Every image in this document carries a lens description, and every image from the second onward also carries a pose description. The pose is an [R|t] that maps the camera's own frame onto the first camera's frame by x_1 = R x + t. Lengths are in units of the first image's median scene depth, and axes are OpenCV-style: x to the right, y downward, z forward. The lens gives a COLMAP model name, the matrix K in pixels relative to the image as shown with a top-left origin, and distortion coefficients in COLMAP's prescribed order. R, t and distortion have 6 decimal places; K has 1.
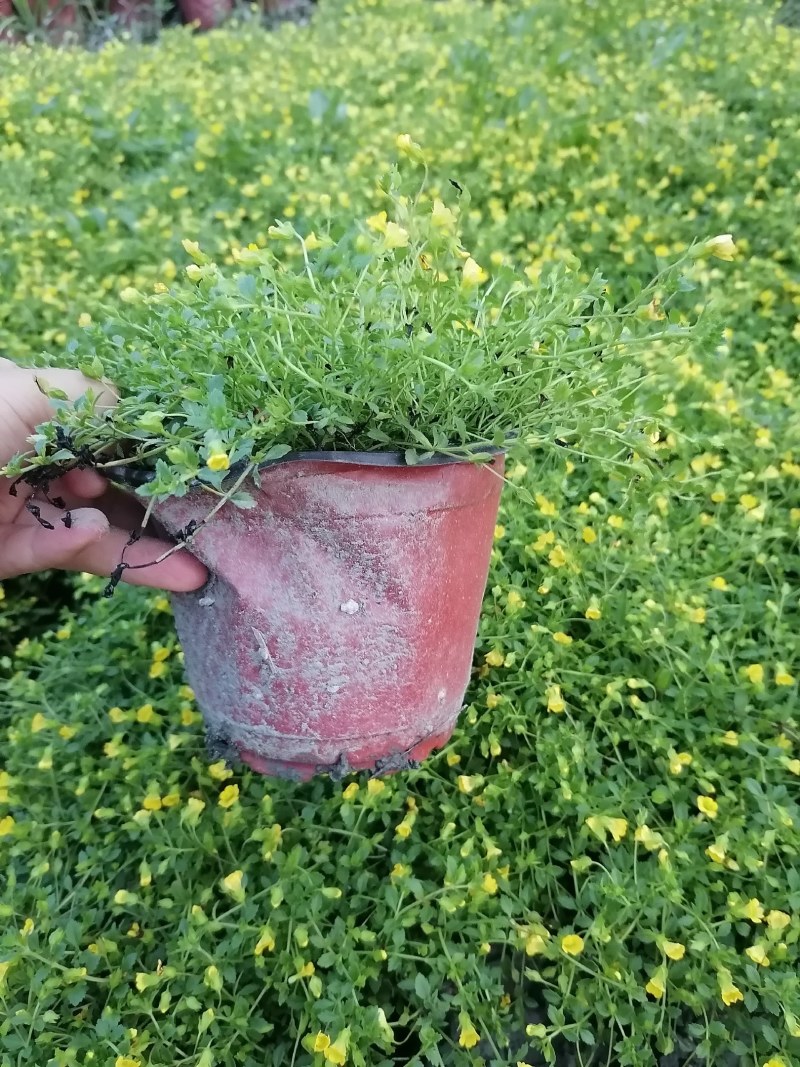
lens RADIAL K [[849.6, 0, 400.0], [0, 849.6, 533.5], [0, 0, 1]] dist [0.042478, -0.097233]
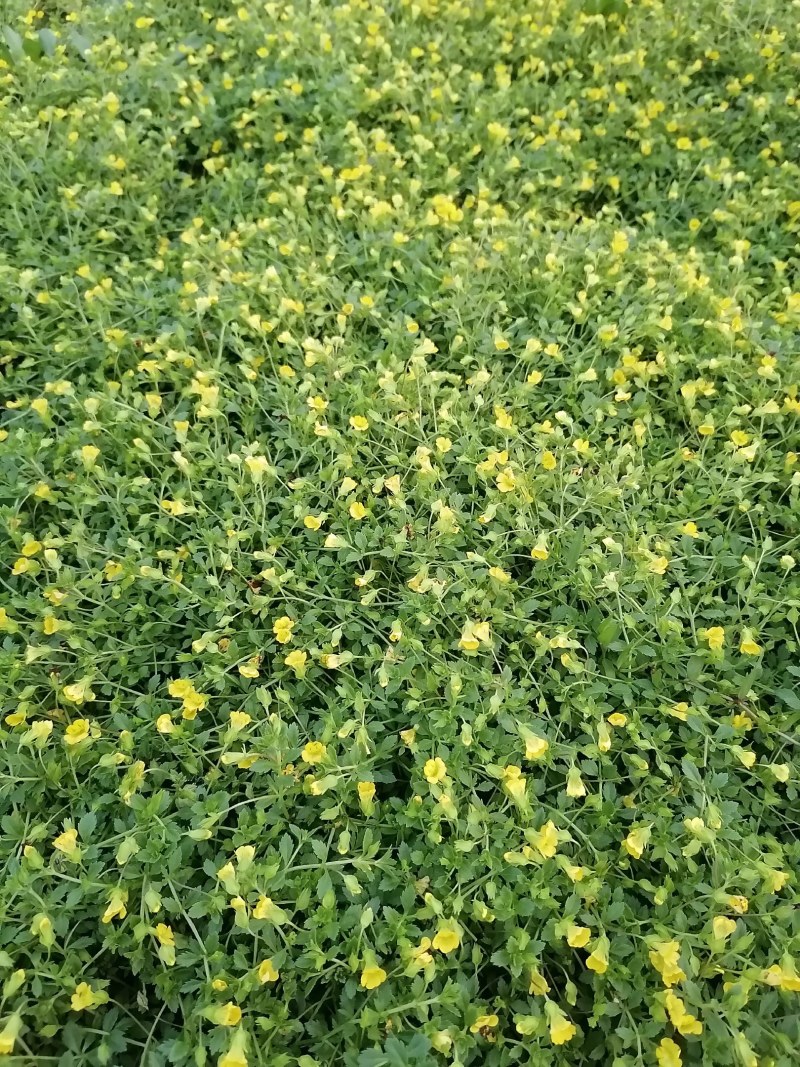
lens RADIAL K [[849.6, 0, 400.0], [0, 849.6, 533.5], [0, 0, 1]] dist [0.042478, -0.097233]
pose [[0.995072, 0.098191, 0.013756, 0.068653], [-0.099089, 0.989704, 0.103282, 0.002677], [-0.003473, -0.104136, 0.994557, 0.142032]]
